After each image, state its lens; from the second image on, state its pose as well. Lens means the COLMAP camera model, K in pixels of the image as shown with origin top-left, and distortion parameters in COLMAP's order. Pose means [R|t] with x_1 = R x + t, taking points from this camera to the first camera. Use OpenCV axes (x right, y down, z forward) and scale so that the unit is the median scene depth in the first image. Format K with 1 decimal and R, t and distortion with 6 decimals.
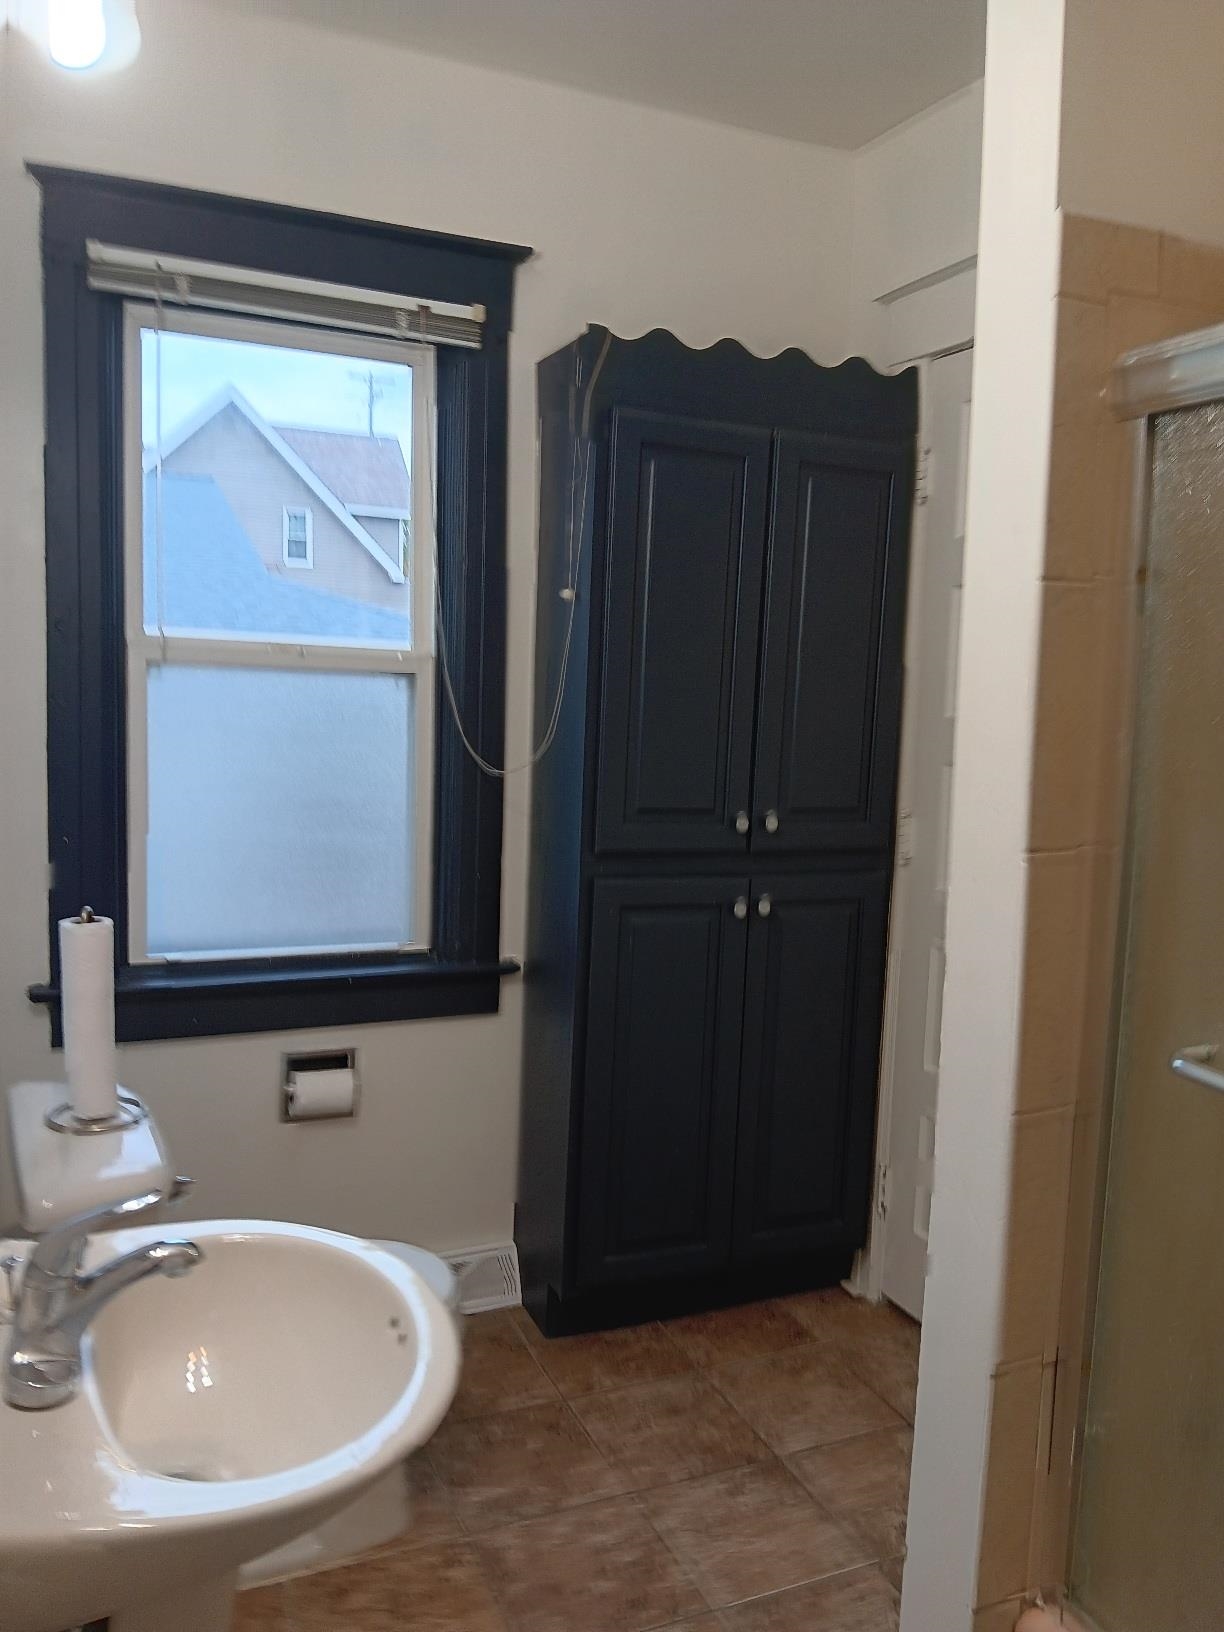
lens RADIAL K [[1274.8, 0, 616.6], [0, 1274.8, 827.3], [0, 0, 1]] dist [-0.011265, -0.021411]
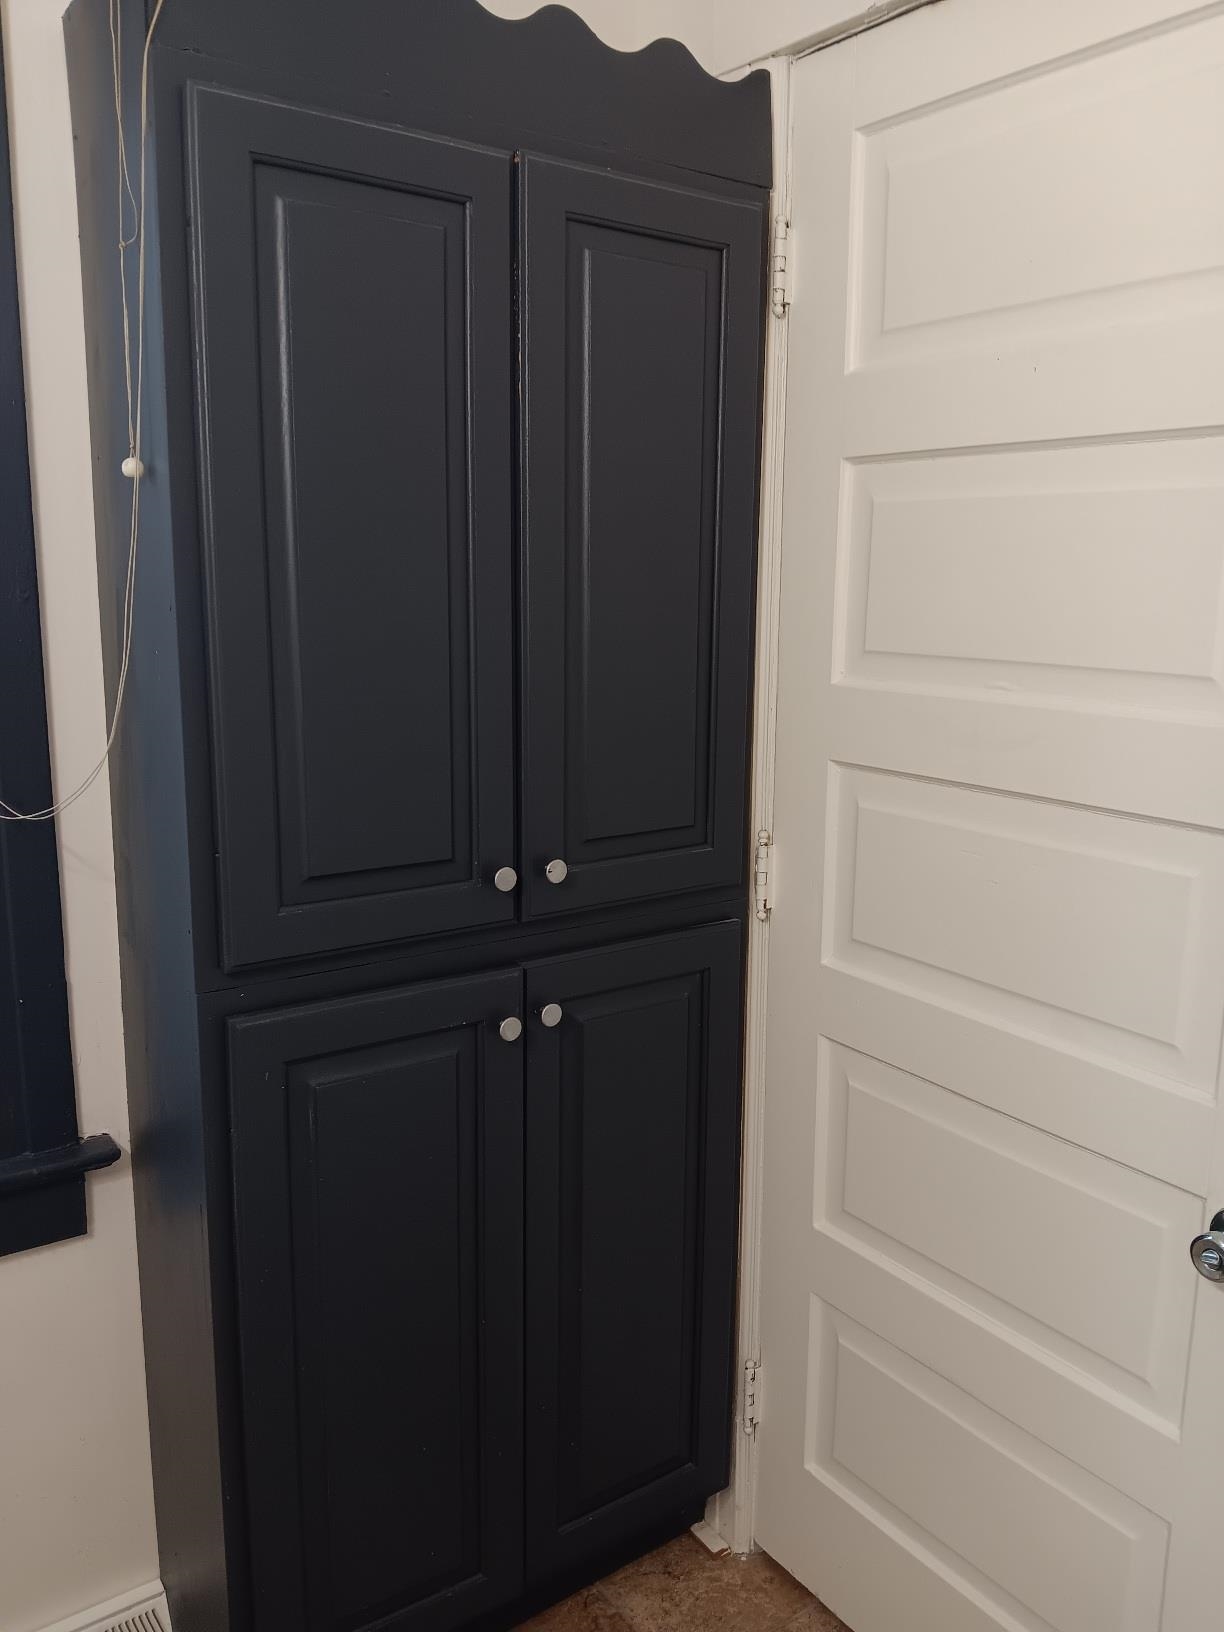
lens RADIAL K [[1274.8, 0, 622.6], [0, 1274.8, 802.4], [0, 0, 1]] dist [-0.011265, -0.021411]
pose [[0.981995, -0.054503, 0.180872, 0.047740], [0.044701, 0.997325, 0.057837, -0.065041], [-0.183540, -0.048711, 0.981805, 0.424701]]
